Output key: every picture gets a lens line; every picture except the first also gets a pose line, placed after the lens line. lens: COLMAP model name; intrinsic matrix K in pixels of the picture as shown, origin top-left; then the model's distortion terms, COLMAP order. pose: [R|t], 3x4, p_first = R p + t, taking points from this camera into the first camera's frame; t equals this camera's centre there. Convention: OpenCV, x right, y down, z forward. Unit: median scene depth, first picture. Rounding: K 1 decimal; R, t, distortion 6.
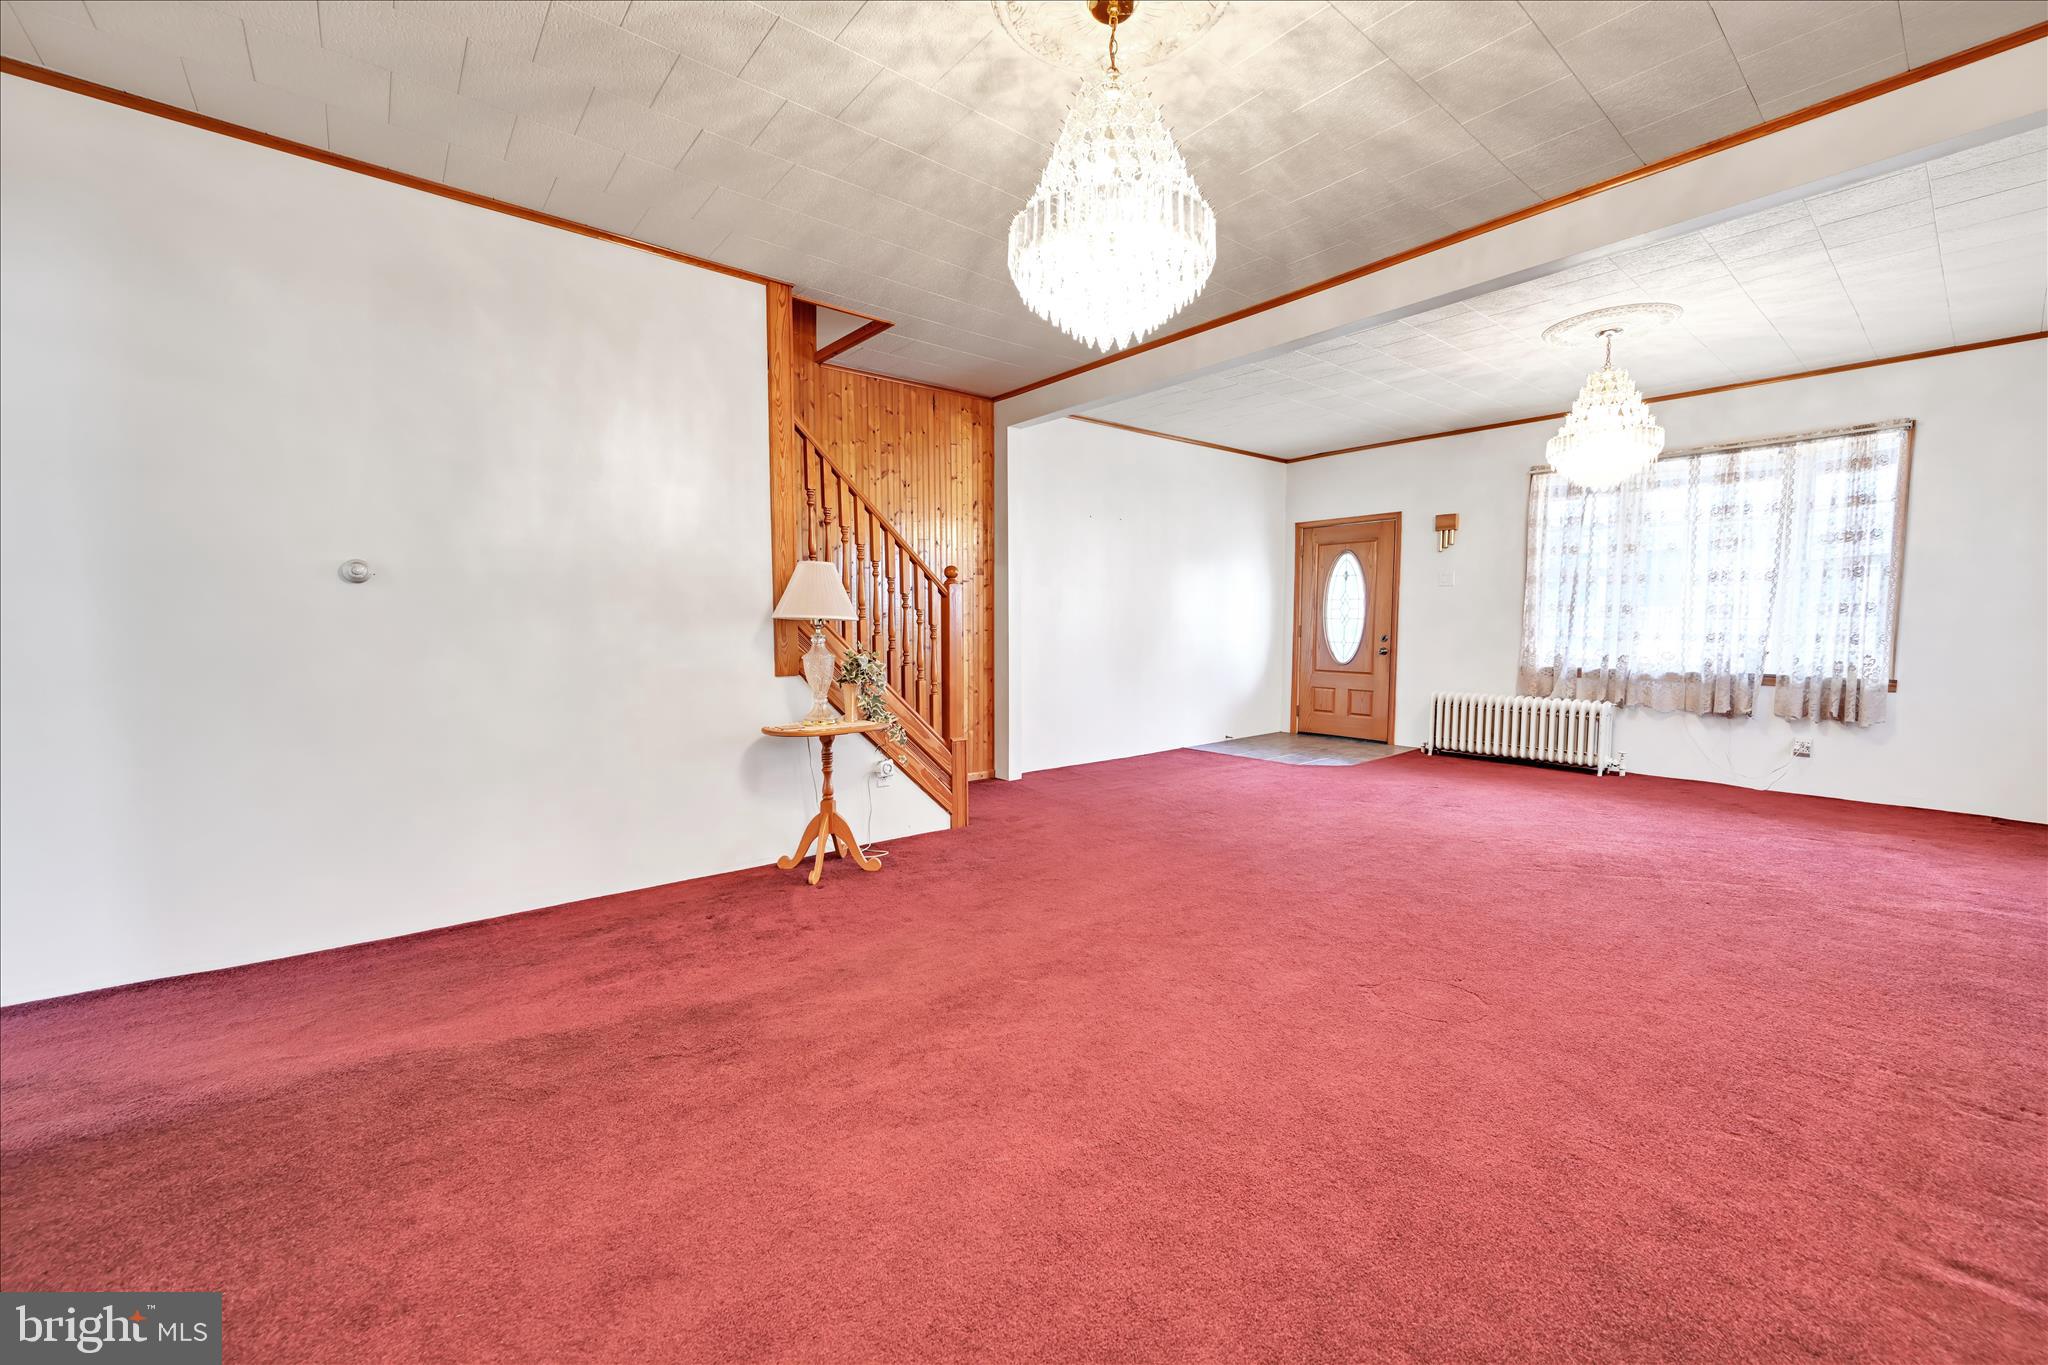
lens RADIAL K [[808.7, 0, 1024.0], [0, 808.7, 682.5], [0, 0, 1]] dist [0.000019, 0.000130]
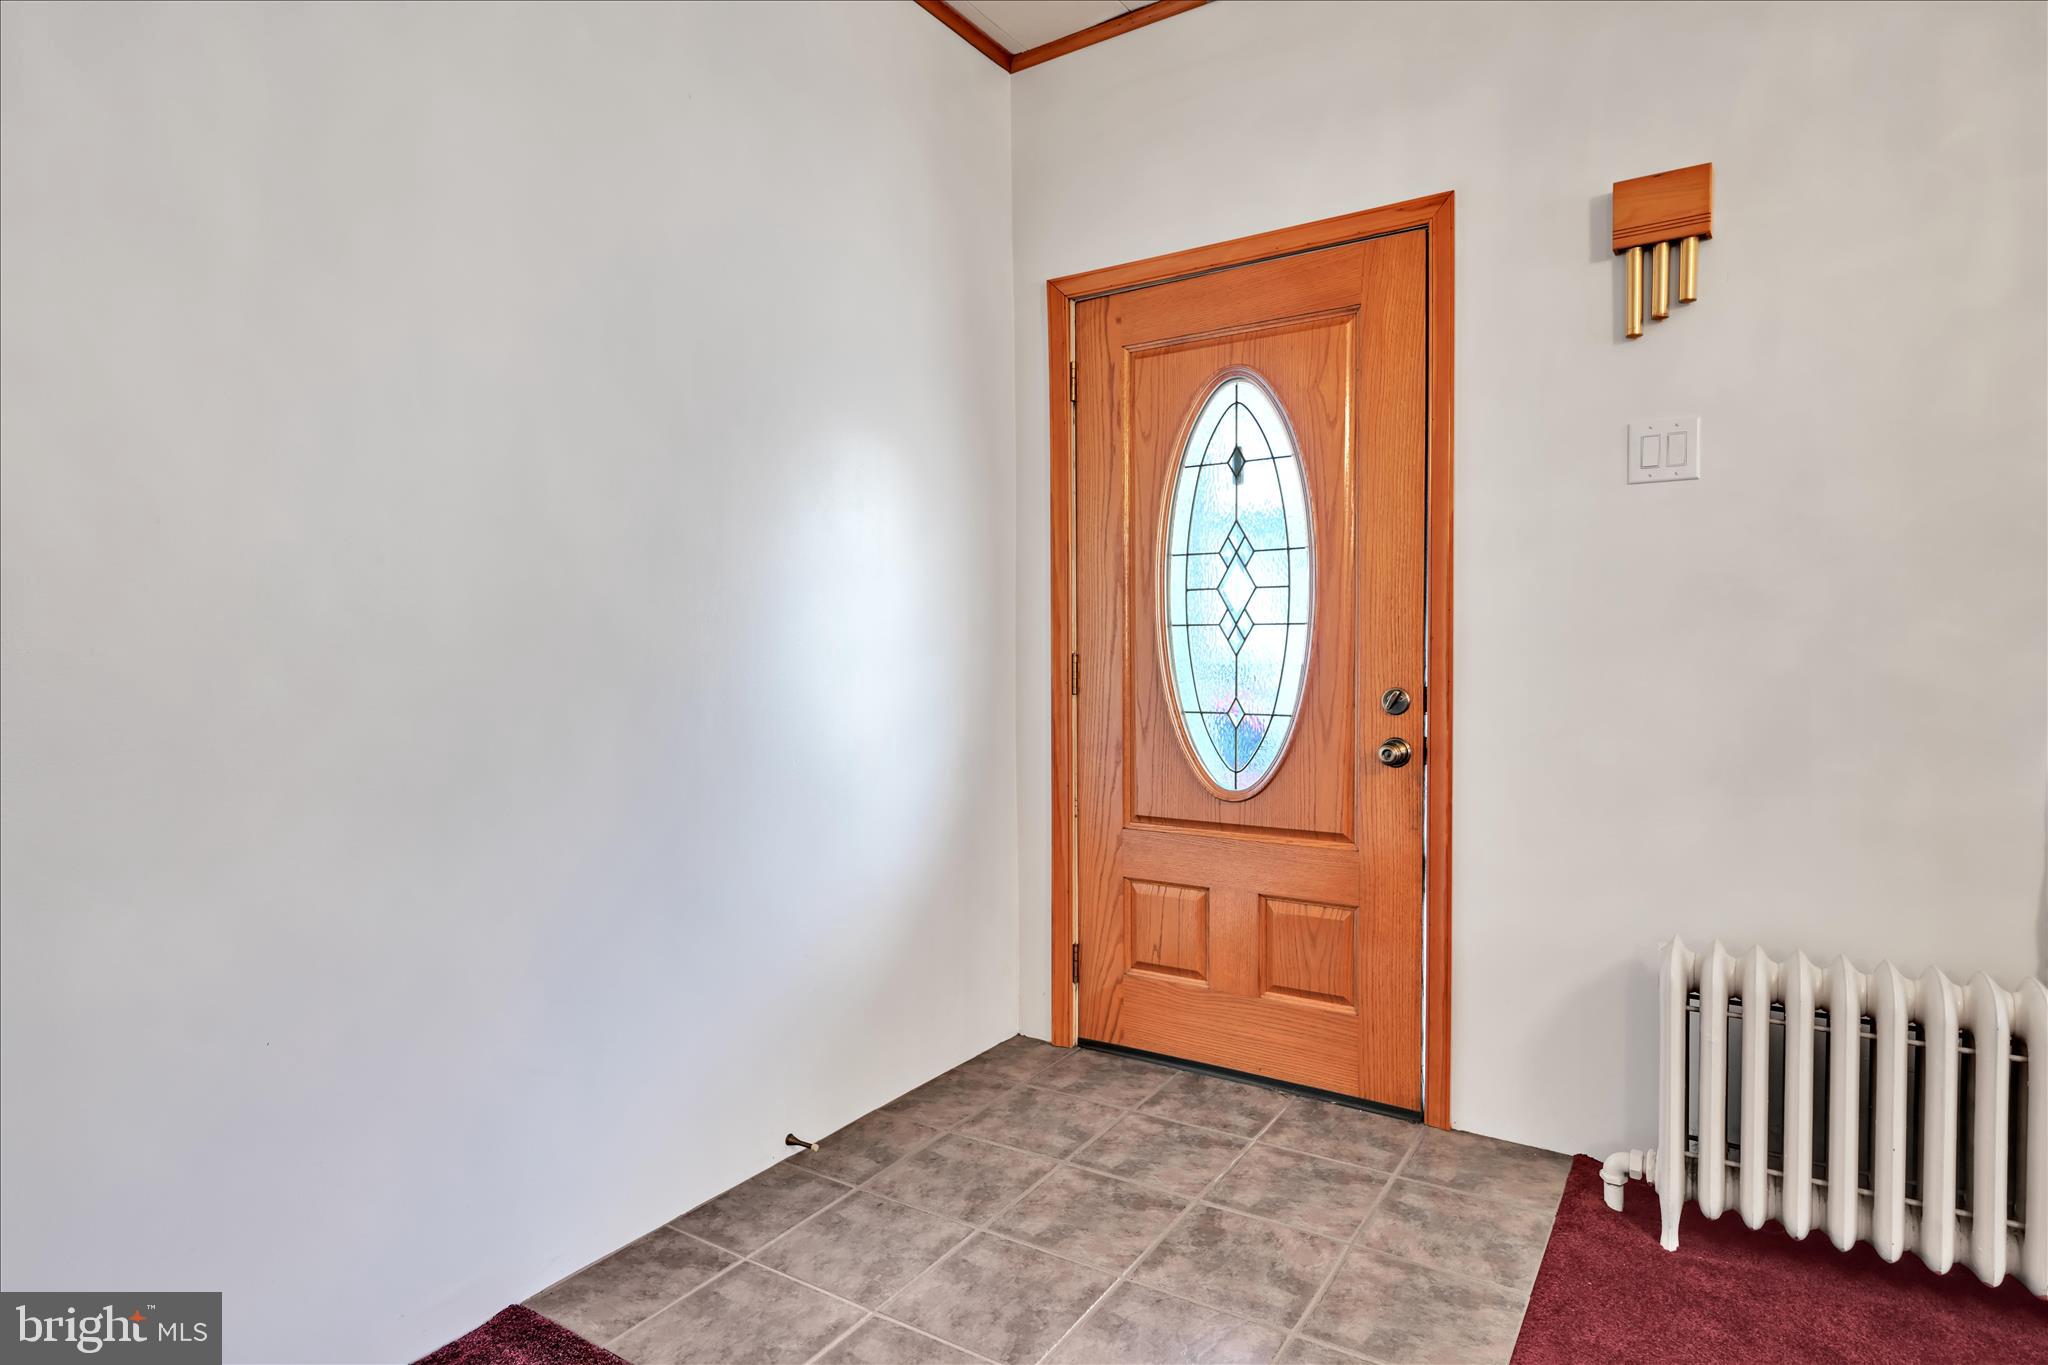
lens RADIAL K [[1104.2, 0, 1024.0], [0, 1104.2, 682.5], [0, 0, 1]] dist [-0.000180, 0.000052]
pose [[0.954139, -0.016240, 0.298922, 0.231507], [0.029005, 0.998845, -0.038315, -0.050760], [-0.297954, 0.045228, 0.953508, 0.705871]]
